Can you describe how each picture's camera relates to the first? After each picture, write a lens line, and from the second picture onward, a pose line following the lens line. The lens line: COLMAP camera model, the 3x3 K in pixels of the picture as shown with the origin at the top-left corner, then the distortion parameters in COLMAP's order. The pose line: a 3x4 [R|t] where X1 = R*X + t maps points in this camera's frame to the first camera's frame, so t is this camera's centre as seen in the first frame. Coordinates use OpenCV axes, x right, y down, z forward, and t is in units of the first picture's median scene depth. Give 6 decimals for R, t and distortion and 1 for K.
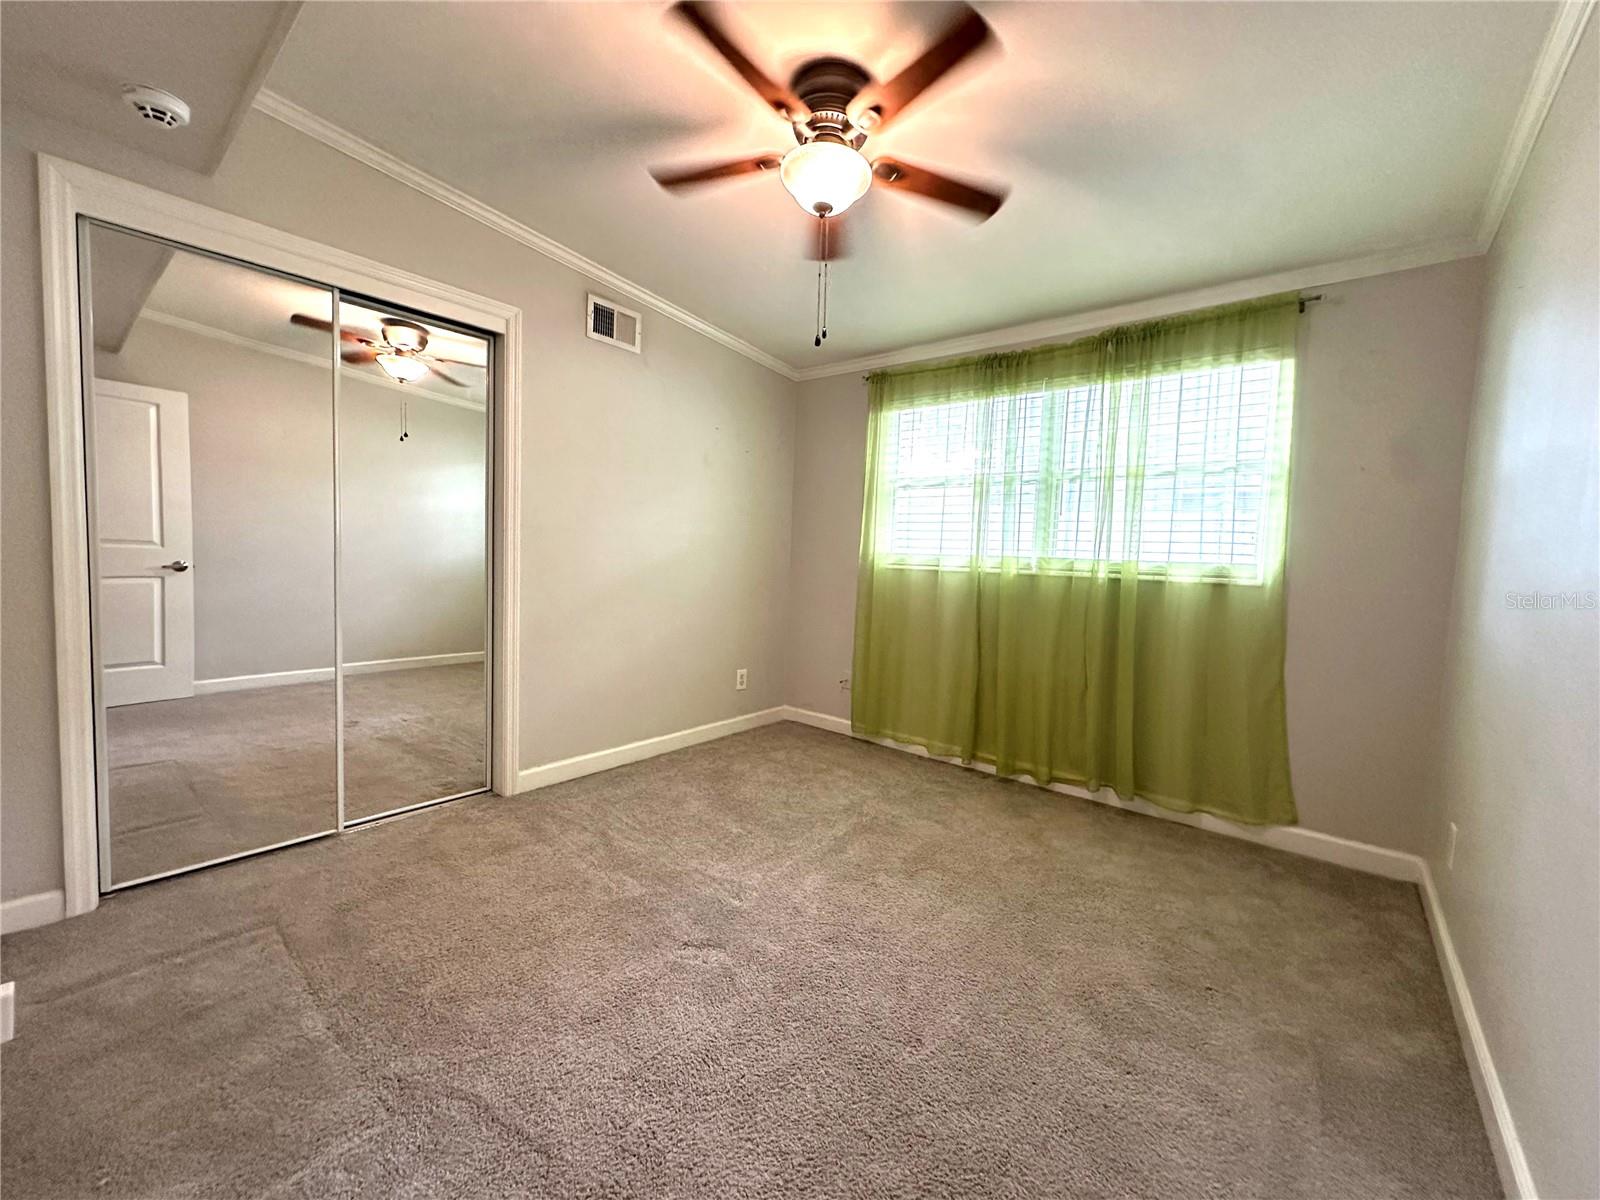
lens RADIAL K [[636.2, 0, 797.4], [0, 636.2, 597.8], [0, 0, 1]] dist [-0.000618, 0.000074]
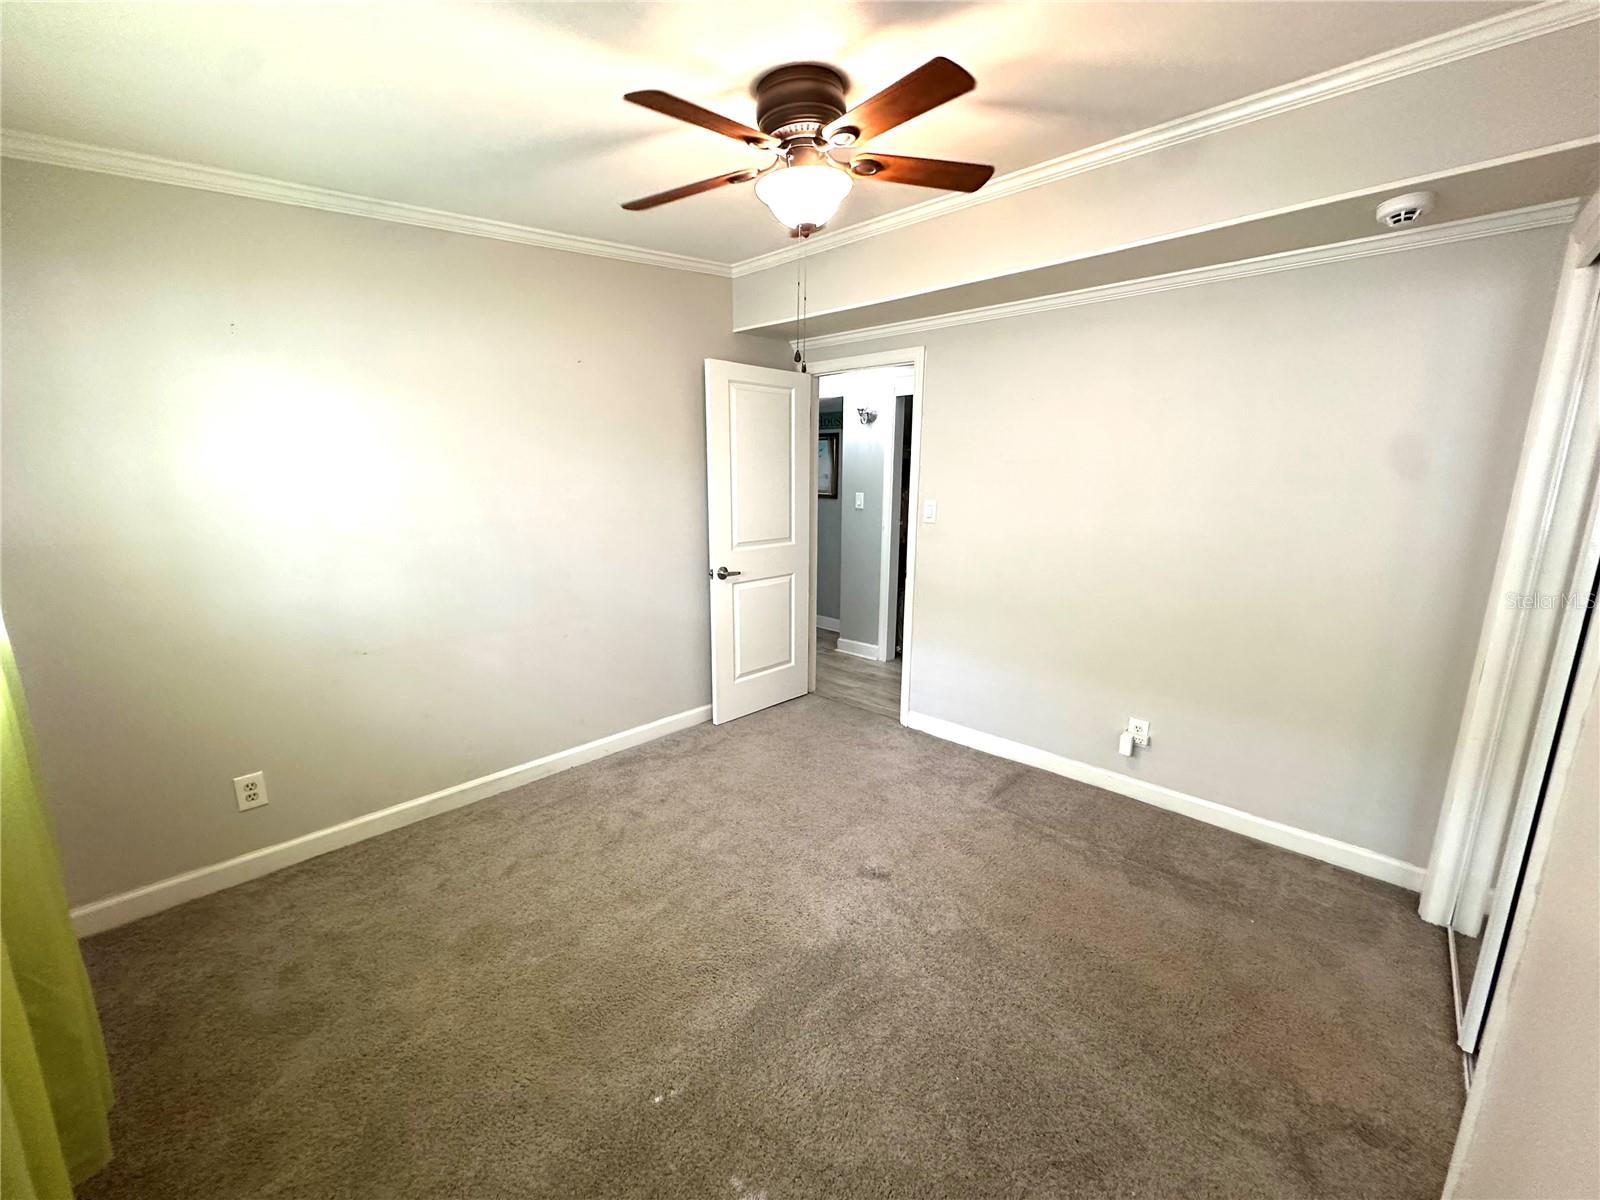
lens RADIAL K [[636.2, 0, 797.4], [0, 636.2, 597.8], [0, 0, 1]] dist [-0.000618, 0.000074]
pose [[-0.996623, -0.053434, 0.062345, -0.024046], [-0.034949, 0.963122, 0.266786, -0.201727], [-0.074301, 0.263706, -0.961737, 1.289976]]
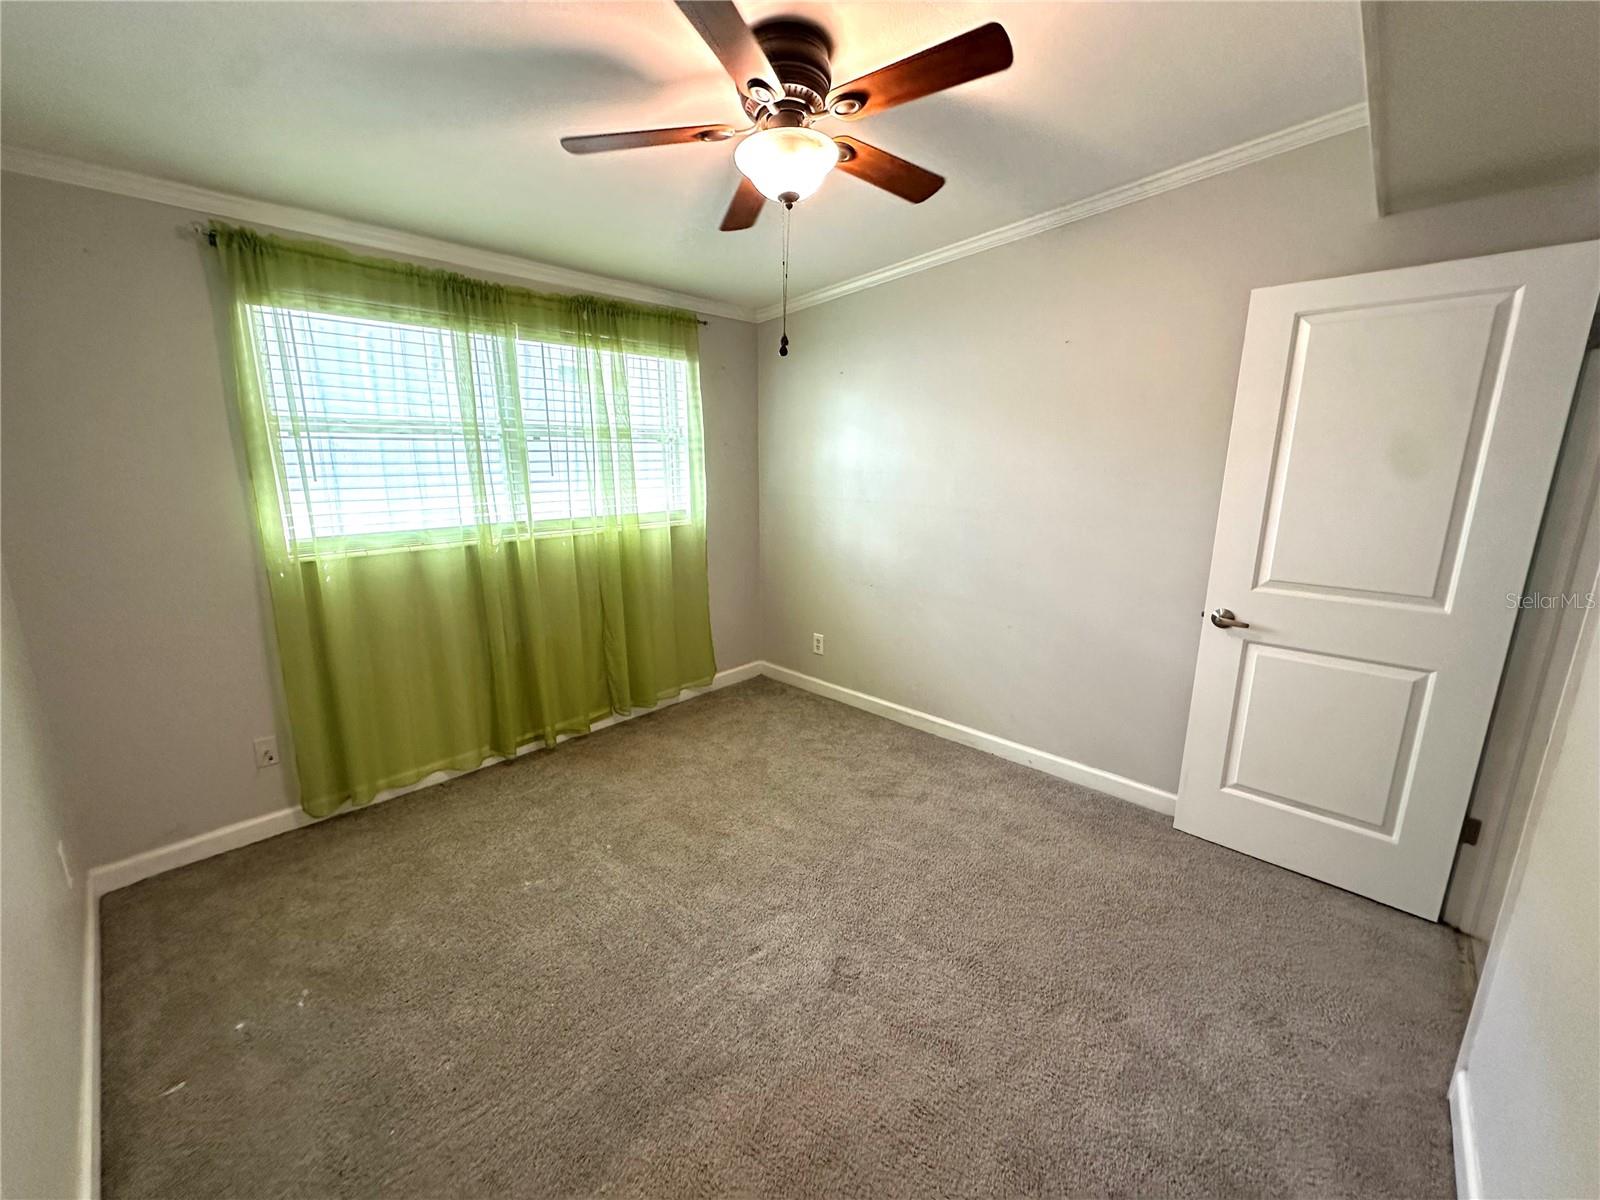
lens RADIAL K [[631.3, 0, 800.0], [0, 631.3, 600.0], [0, 0, 1]] dist [-0.000893, -0.000058]
pose [[0.059760, -0.259541, 0.963881, -0.595237], [0.067069, 0.964469, 0.255541, -0.179724], [-0.995957, 0.049375, 0.075044, 0.588834]]
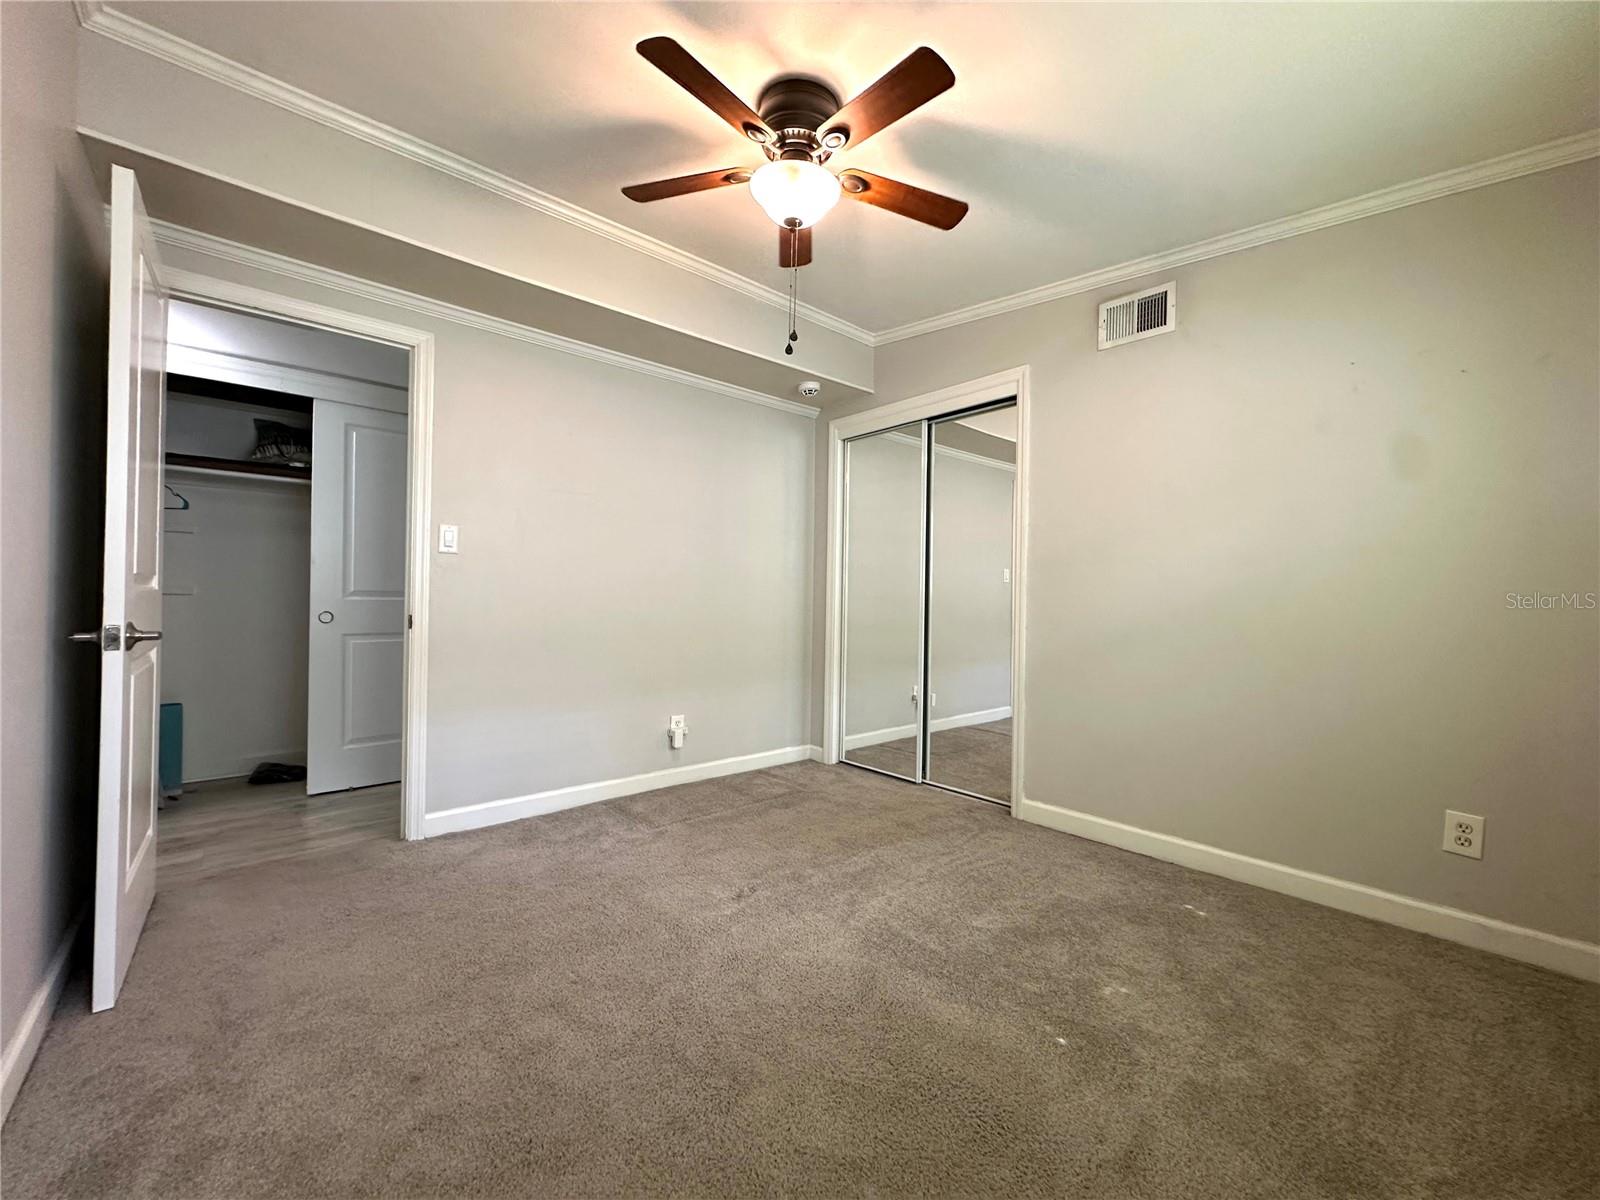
lens RADIAL K [[636.2, 0, 797.4], [0, 636.2, 597.8], [0, 0, 1]] dist [-0.000618, 0.000074]
pose [[-0.155730, -0.047227, -0.986670, 0.639682], [-0.091521, 0.995250, -0.033192, 0.016797], [0.983551, 0.085132, -0.159313, 0.759555]]
